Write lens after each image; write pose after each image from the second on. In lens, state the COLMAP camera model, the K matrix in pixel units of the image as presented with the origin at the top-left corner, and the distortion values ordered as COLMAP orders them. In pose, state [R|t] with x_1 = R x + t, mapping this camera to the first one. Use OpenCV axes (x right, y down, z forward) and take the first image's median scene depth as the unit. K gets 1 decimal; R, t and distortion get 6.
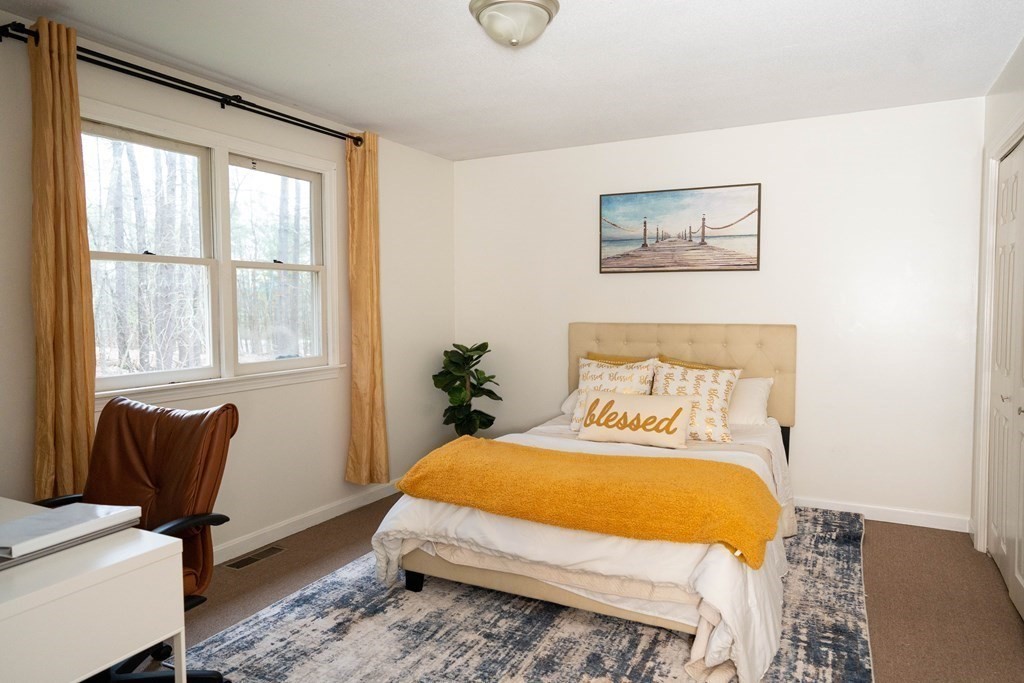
lens RADIAL K [[655.4, 0, 512.0], [0, 655.4, 341.5], [0, 0, 1]] dist [-0.036264, 0.045387]
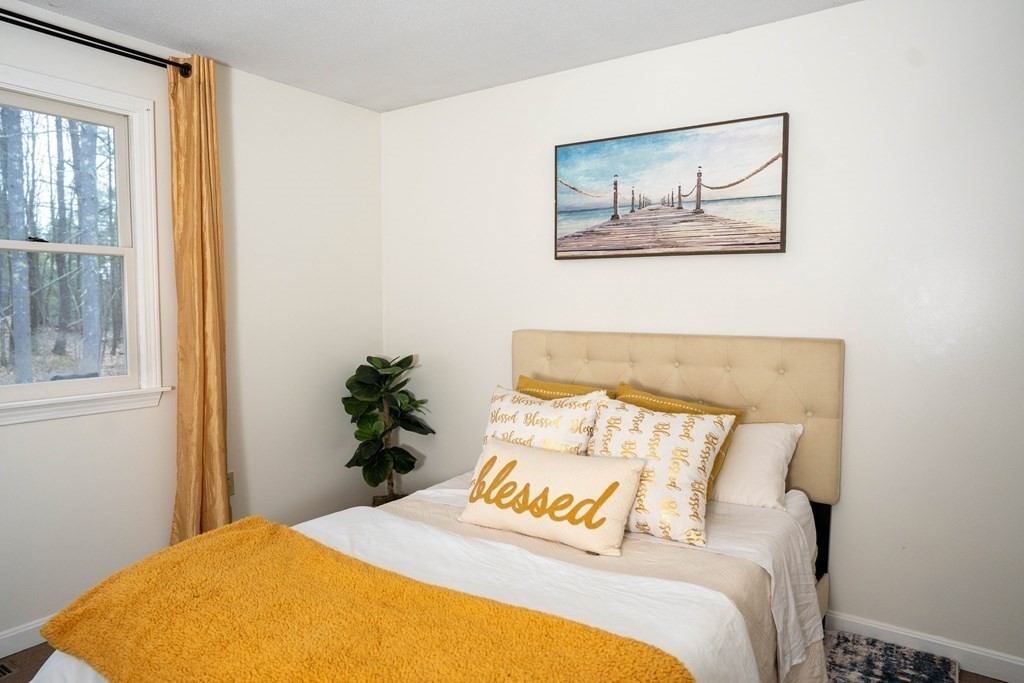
lens RADIAL K [[655.4, 0, 512.0], [0, 655.4, 341.5], [0, 0, 1]] dist [-0.036264, 0.045387]
pose [[0.991365, 0.013377, -0.130446, 0.201589], [-0.012970, 0.999908, 0.003971, -0.021684], [0.130487, -0.002245, 0.991448, 0.341460]]
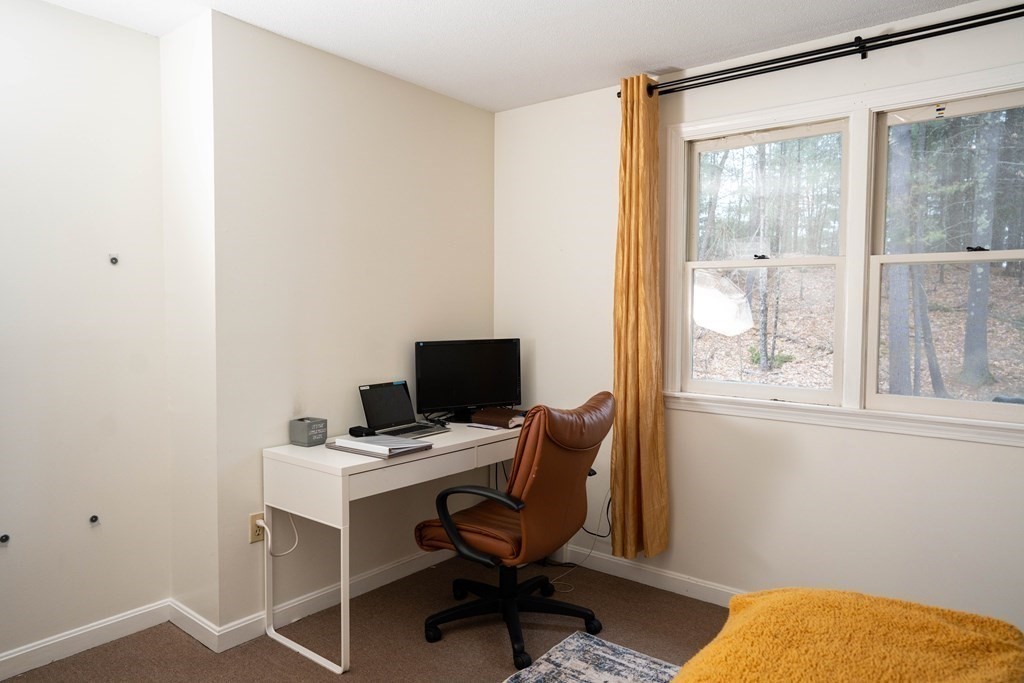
lens RADIAL K [[655.4, 0, 512.0], [0, 655.4, 341.5], [0, 0, 1]] dist [-0.036264, 0.045387]
pose [[-0.184386, 0.043931, -0.981872, 0.330716], [-0.065329, 0.996244, 0.056842, -0.034569], [0.980680, 0.074625, -0.180823, 0.619804]]
